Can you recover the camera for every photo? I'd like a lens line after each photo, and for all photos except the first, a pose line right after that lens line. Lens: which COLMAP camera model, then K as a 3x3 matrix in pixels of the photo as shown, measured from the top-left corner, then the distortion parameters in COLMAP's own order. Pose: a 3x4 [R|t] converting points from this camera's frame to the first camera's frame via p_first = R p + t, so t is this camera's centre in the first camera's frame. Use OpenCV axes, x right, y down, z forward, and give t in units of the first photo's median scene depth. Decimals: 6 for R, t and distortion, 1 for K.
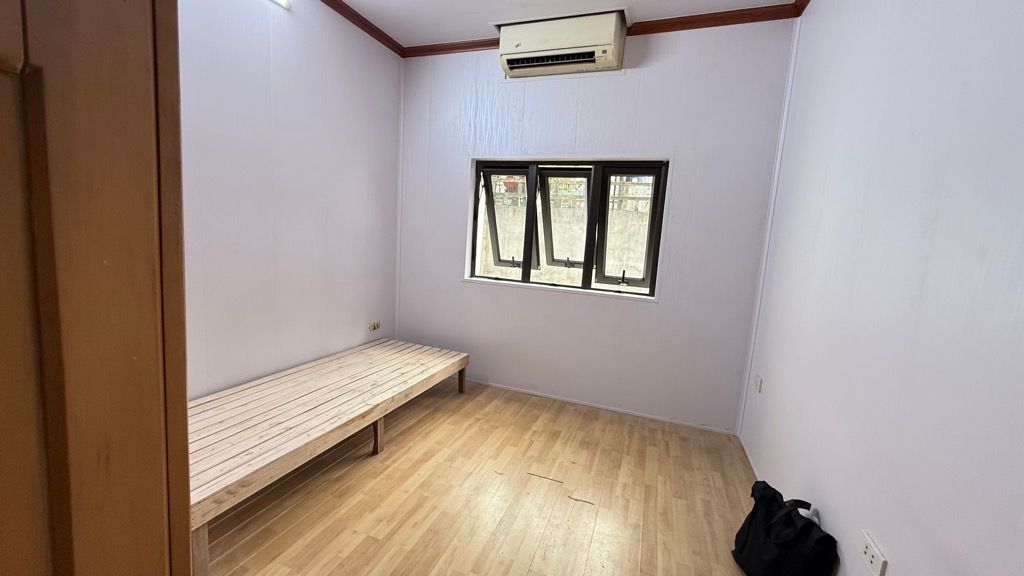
lens RADIAL K [[407.0, 0, 509.5], [0, 407.0, 284.7], [0, 0, 1]] dist [-0.002361, 0.000092]
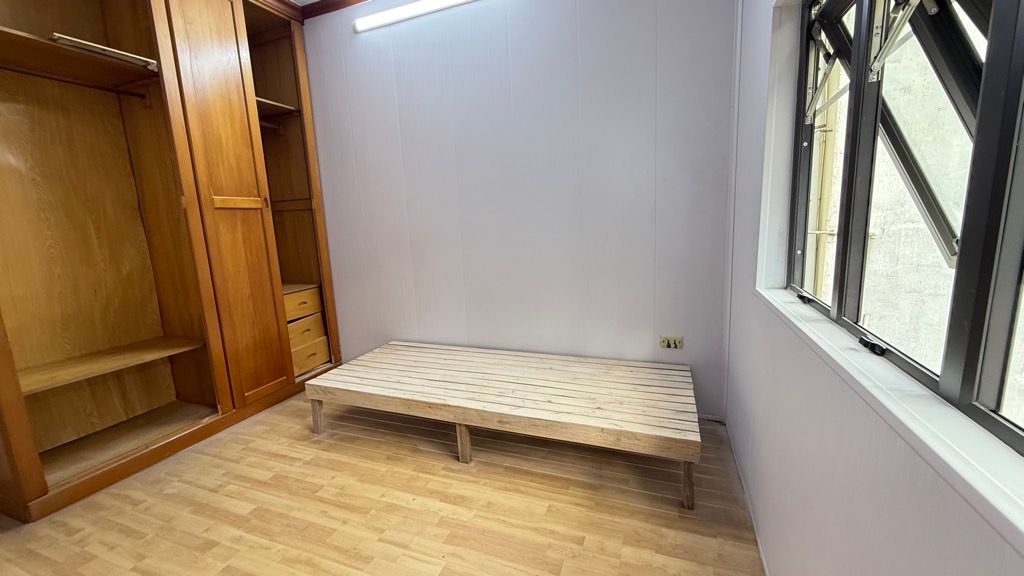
lens RADIAL K [[407.0, 0, 510.7], [0, 407.0, 286.0], [0, 0, 1]] dist [-0.002361, 0.000092]
pose [[-0.021125, 0.098087, -0.994954, 0.490946], [-0.071797, 0.992457, 0.099365, -0.060060], [0.997196, 0.073533, -0.013923, 1.021514]]
